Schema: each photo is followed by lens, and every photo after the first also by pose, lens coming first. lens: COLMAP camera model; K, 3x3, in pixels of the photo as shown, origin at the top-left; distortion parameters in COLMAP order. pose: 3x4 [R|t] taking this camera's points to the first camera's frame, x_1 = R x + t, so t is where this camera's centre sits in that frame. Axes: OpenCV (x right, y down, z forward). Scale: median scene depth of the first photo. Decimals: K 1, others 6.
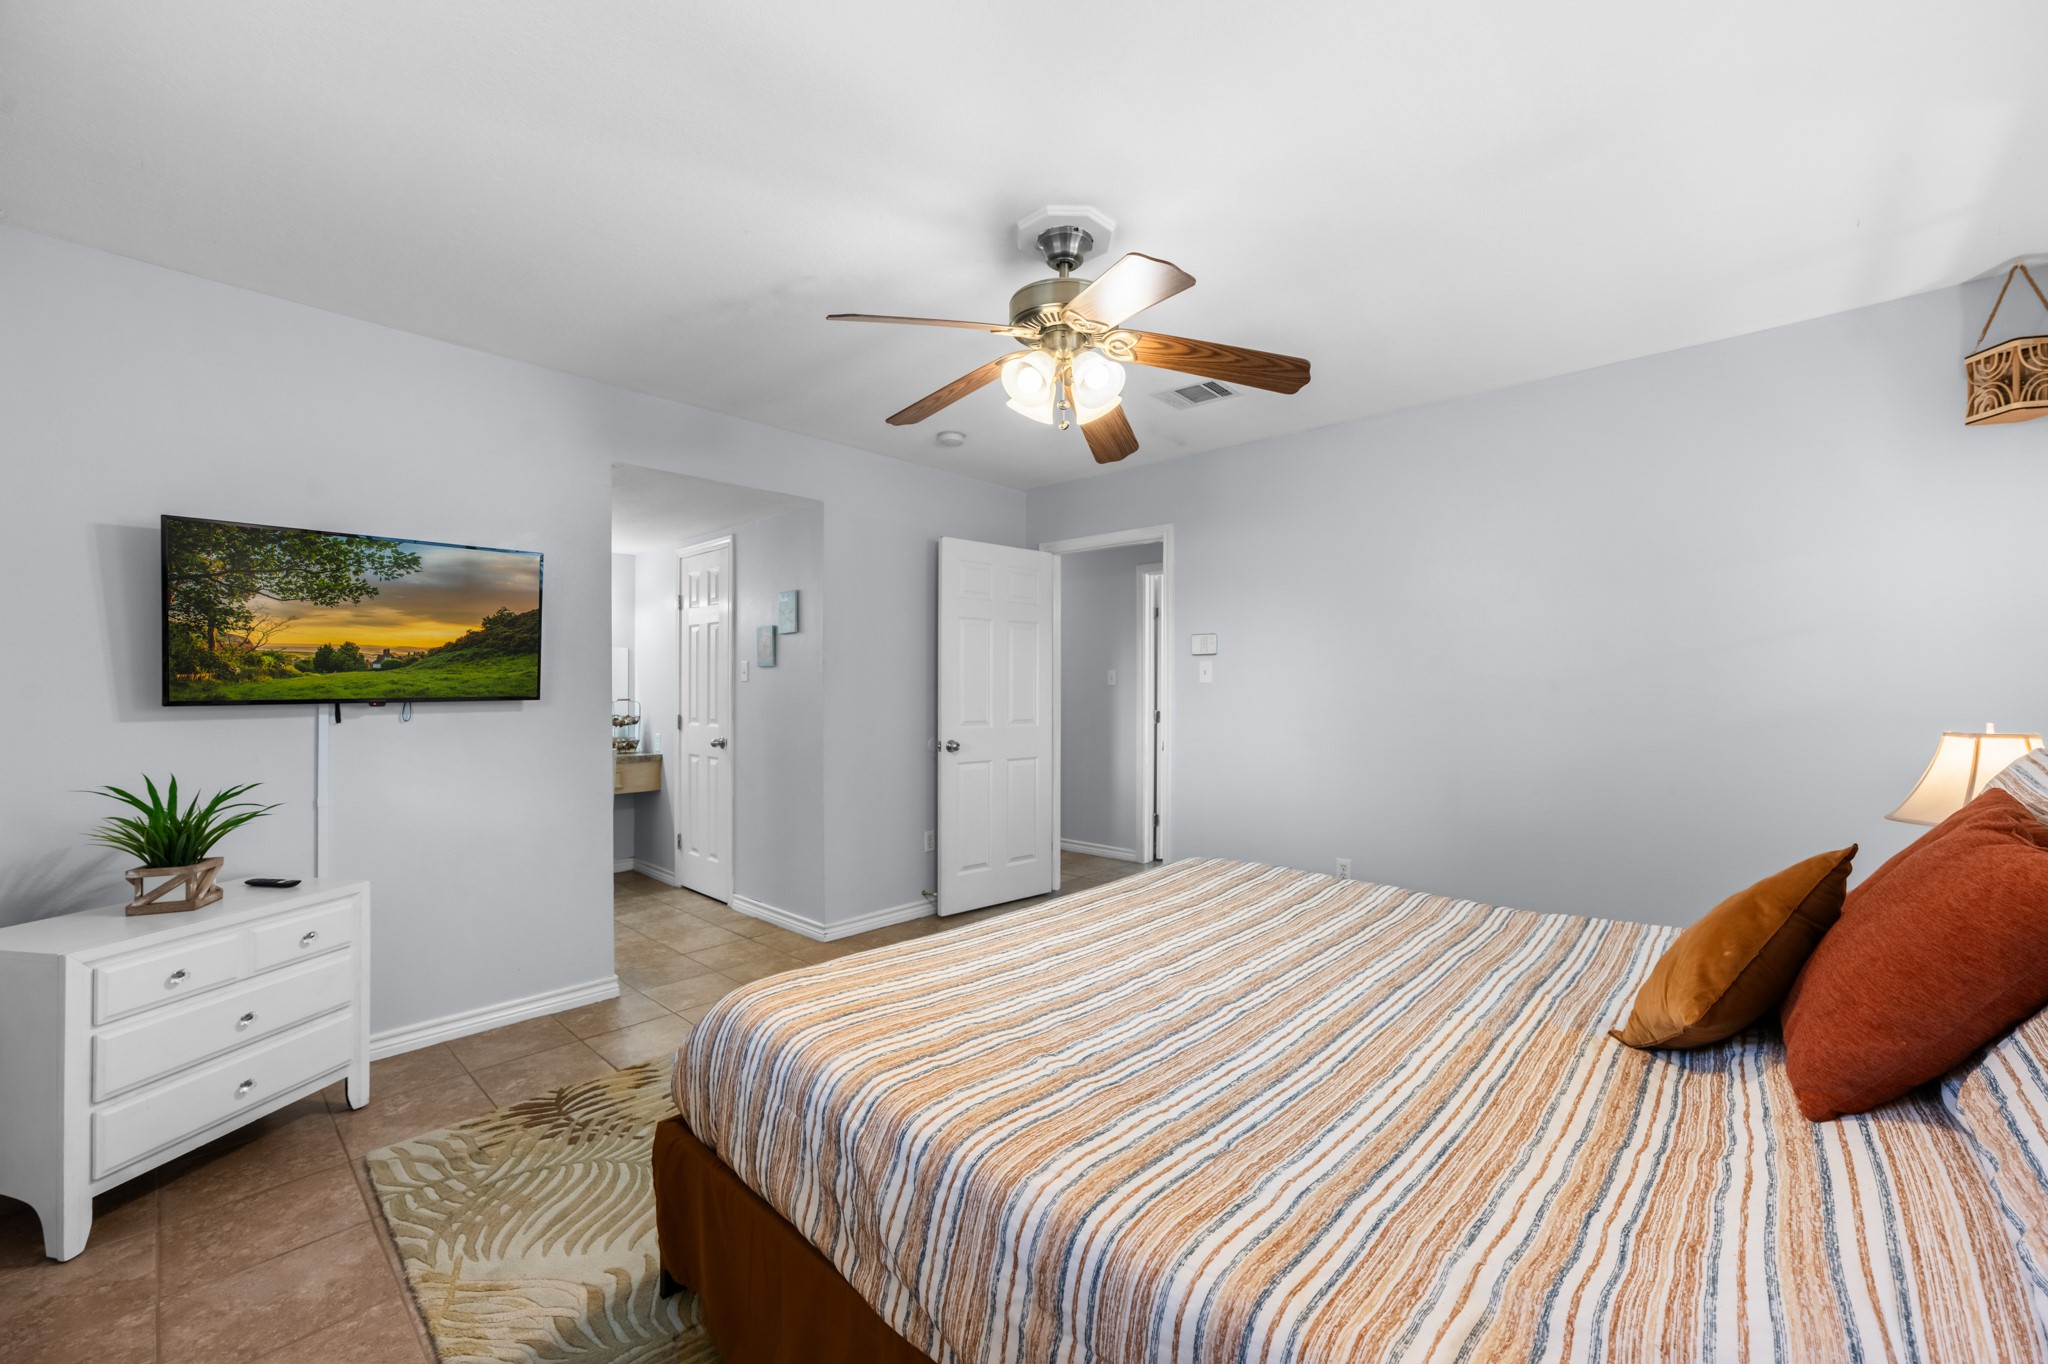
lens RADIAL K [[819.5, 0, 1023.8], [0, 819.5, 689.2], [0, 0, 1]] dist [-0.019117, 0.002677]
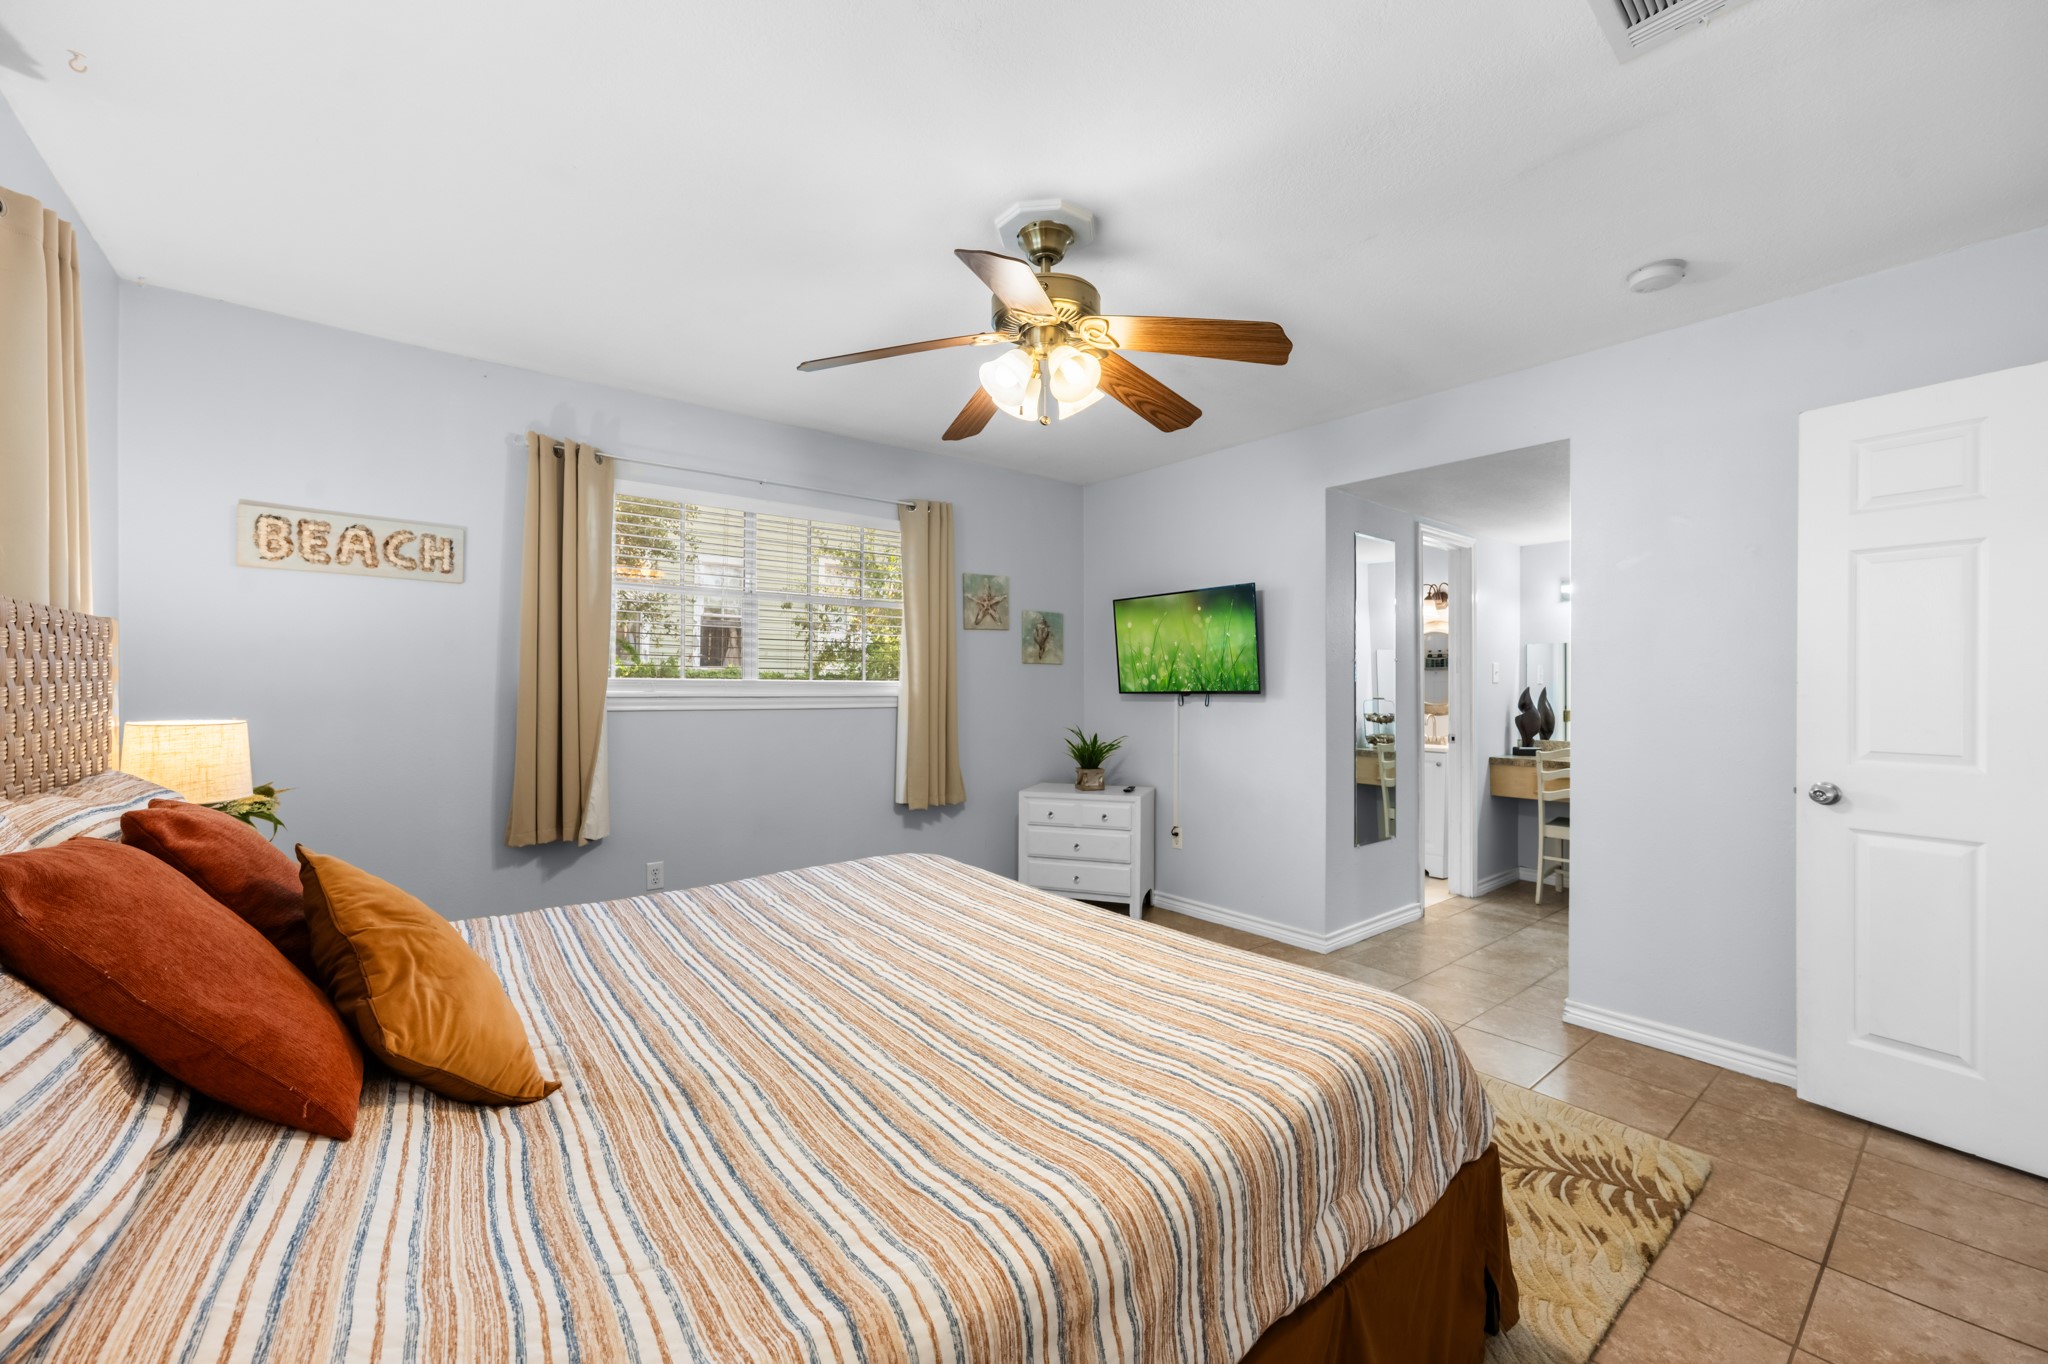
lens RADIAL K [[819.5, 0, 1027.7], [0, 819.5, 682.4], [0, 0, 1]] dist [-0.019117, 0.002677]
pose [[-0.159244, -0.003578, -0.987233, 1.182448], [-0.004568, 0.999985, -0.002887, 0.000614], [0.987229, 0.004050, -0.159258, 1.286579]]
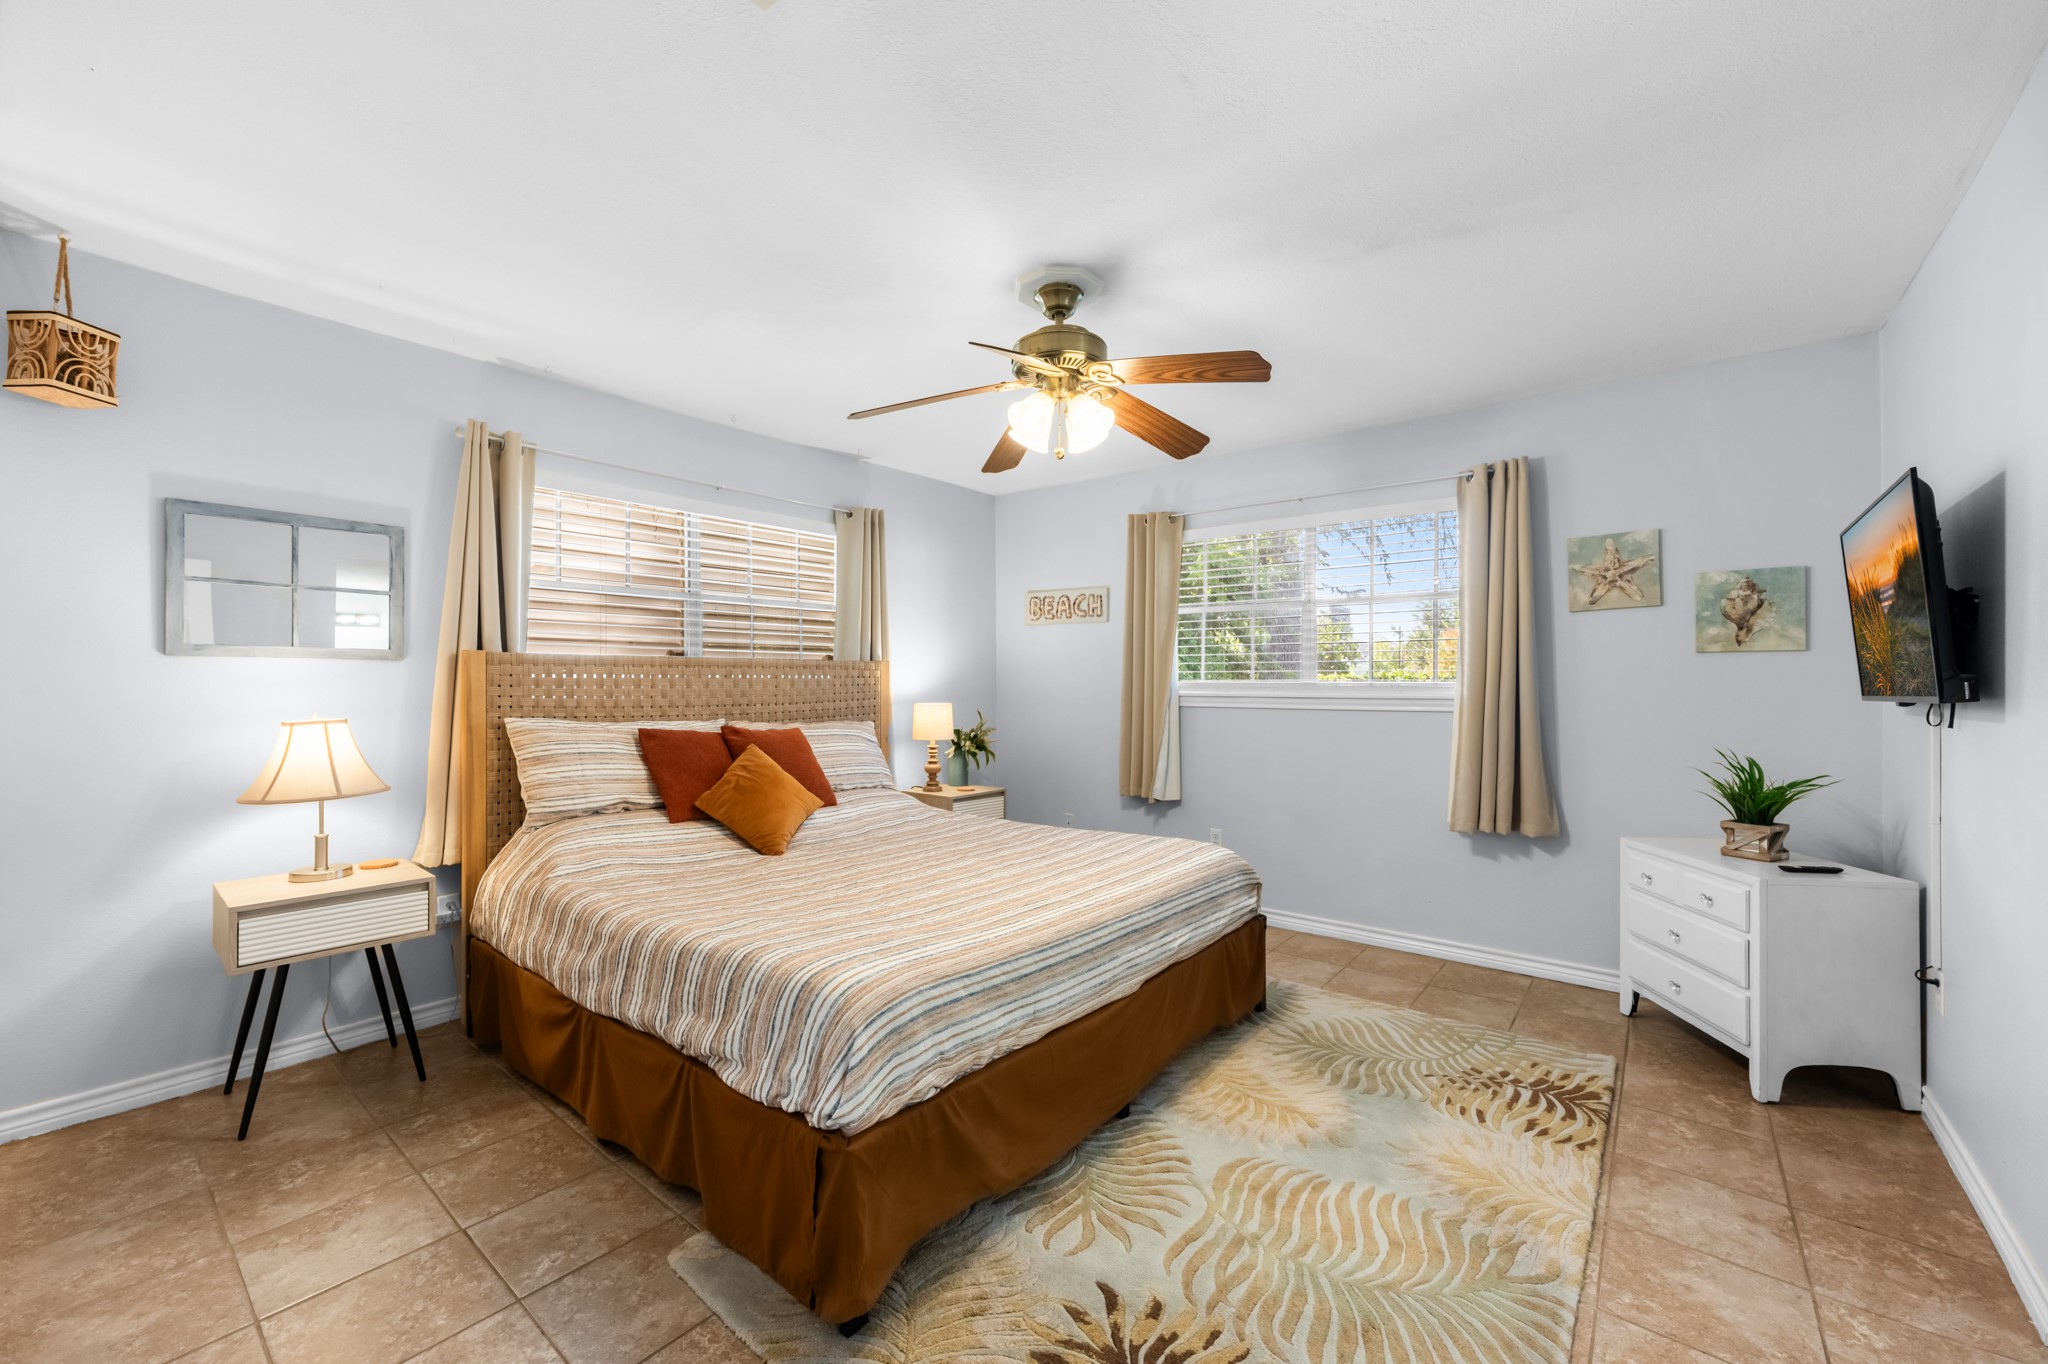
lens RADIAL K [[819.5, 0, 1021.2], [0, 819.5, 684.0], [0, 0, 1]] dist [-0.019117, 0.002677]
pose [[-0.998620, -0.001718, -0.052488, 0.182983], [-0.001512, 0.999991, -0.003974, 0.007219], [0.052494, -0.003889, -0.998614, 2.428602]]
